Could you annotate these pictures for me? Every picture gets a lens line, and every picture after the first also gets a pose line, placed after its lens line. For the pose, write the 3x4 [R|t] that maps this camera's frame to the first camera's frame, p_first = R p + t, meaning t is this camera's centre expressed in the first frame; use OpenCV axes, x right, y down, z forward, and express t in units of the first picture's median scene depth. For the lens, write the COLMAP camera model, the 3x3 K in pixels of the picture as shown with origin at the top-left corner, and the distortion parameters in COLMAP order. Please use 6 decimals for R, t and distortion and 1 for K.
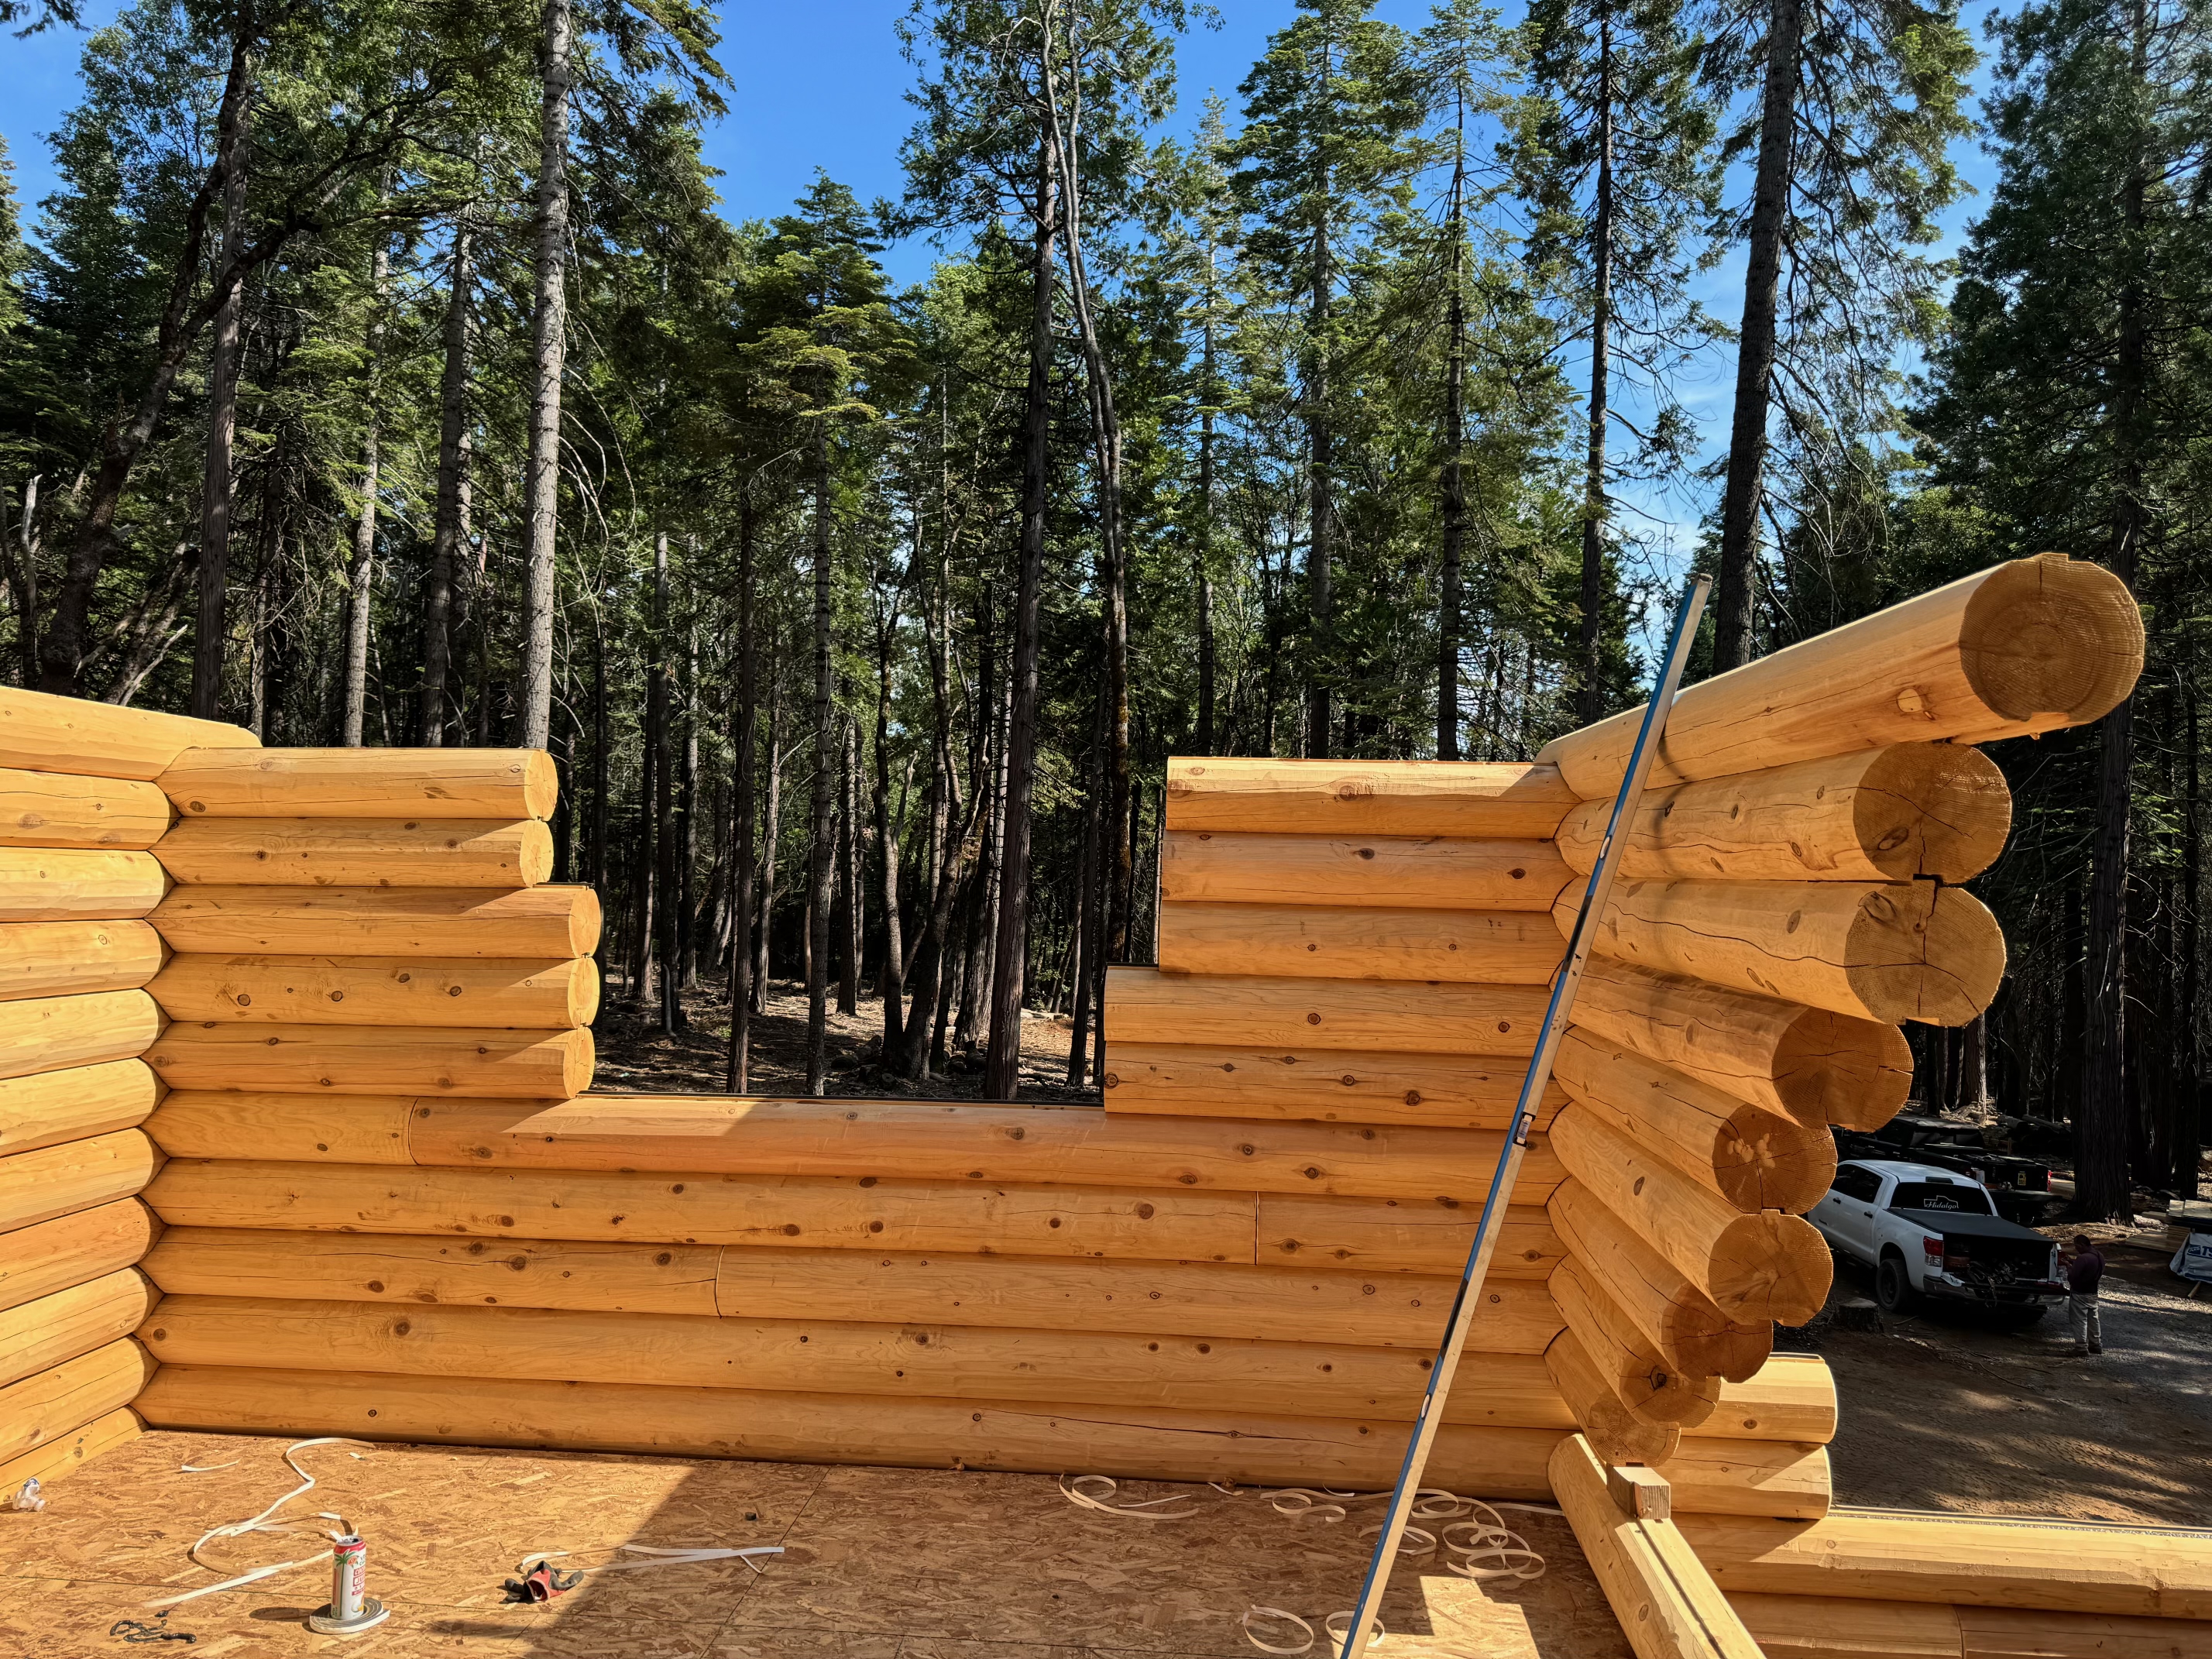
lens RADIAL K [[1572.2, 0, 1104.1], [0, 1572.2, 835.1], [0, 0, 1]] dist [0.009142, -0.006671]
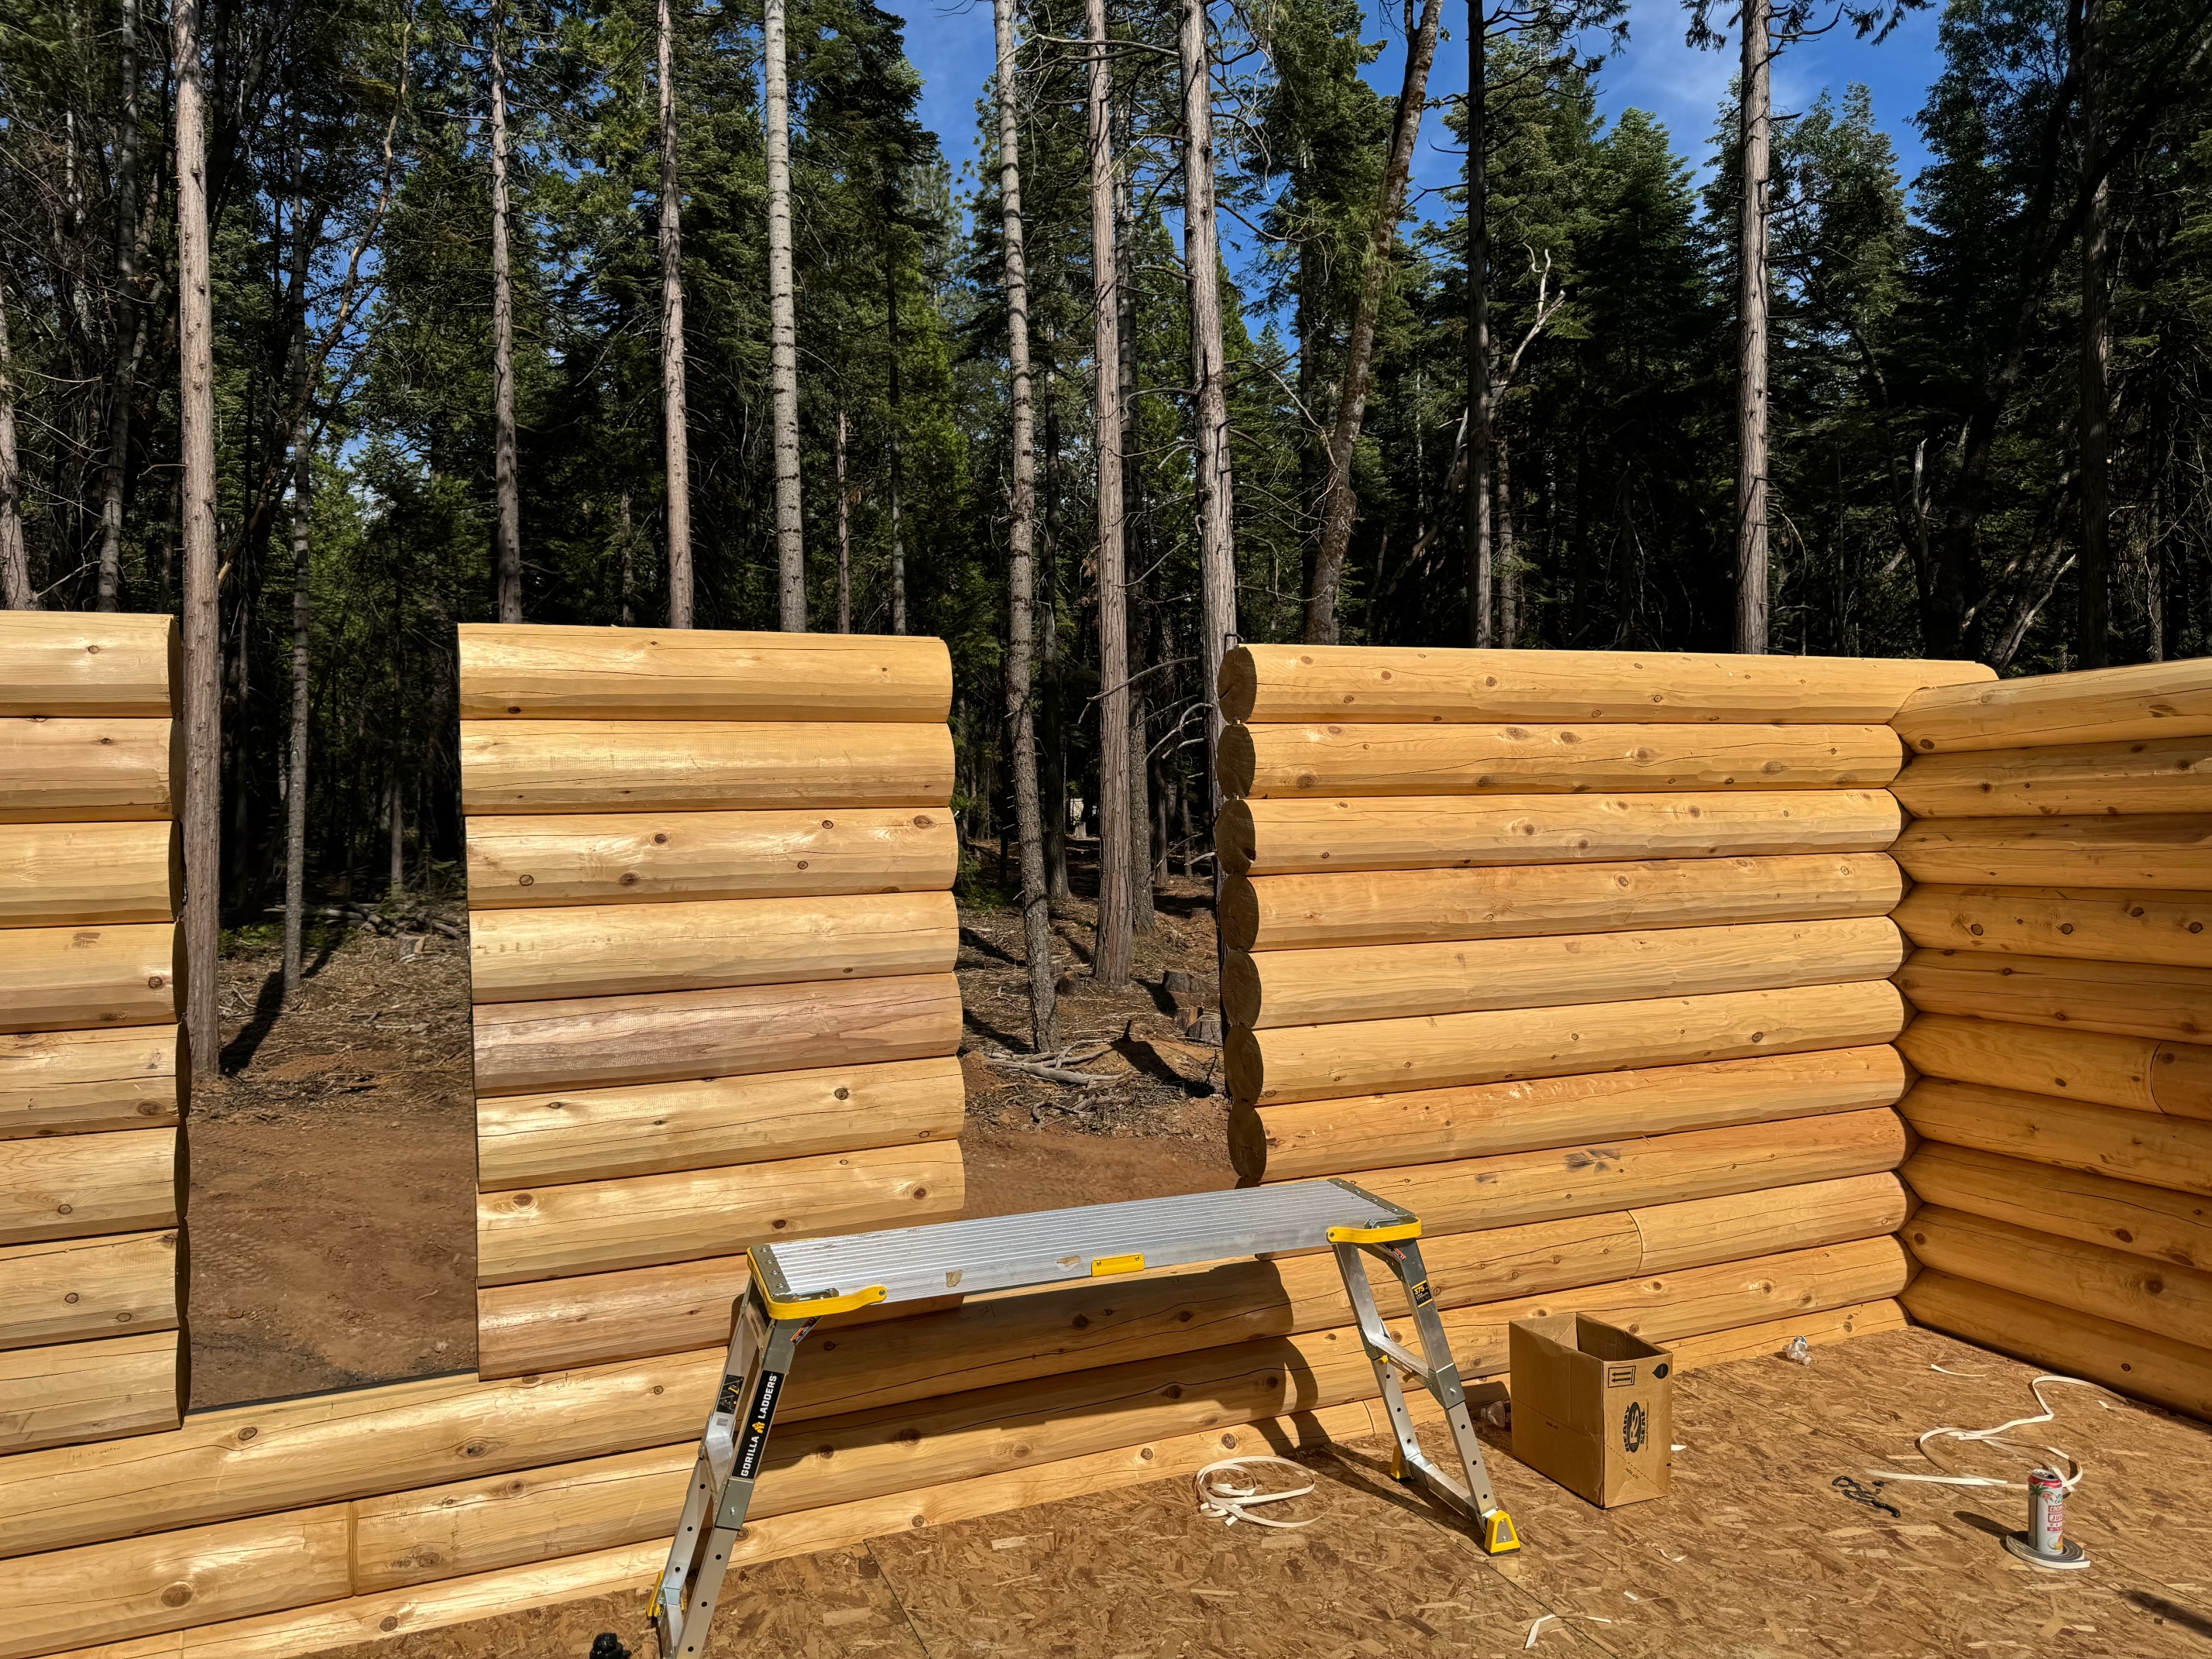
lens RADIAL K [[1572.2, 0, 1103.0], [0, 1572.2, 818.4], [0, 0, 1]] dist [0.009142, -0.006671]
pose [[0.462939, -0.029656, -0.885894, 0.099664], [0.056764, 0.998381, -0.003759, 0.004163], [0.884571, -0.048546, 0.463872, 0.026853]]
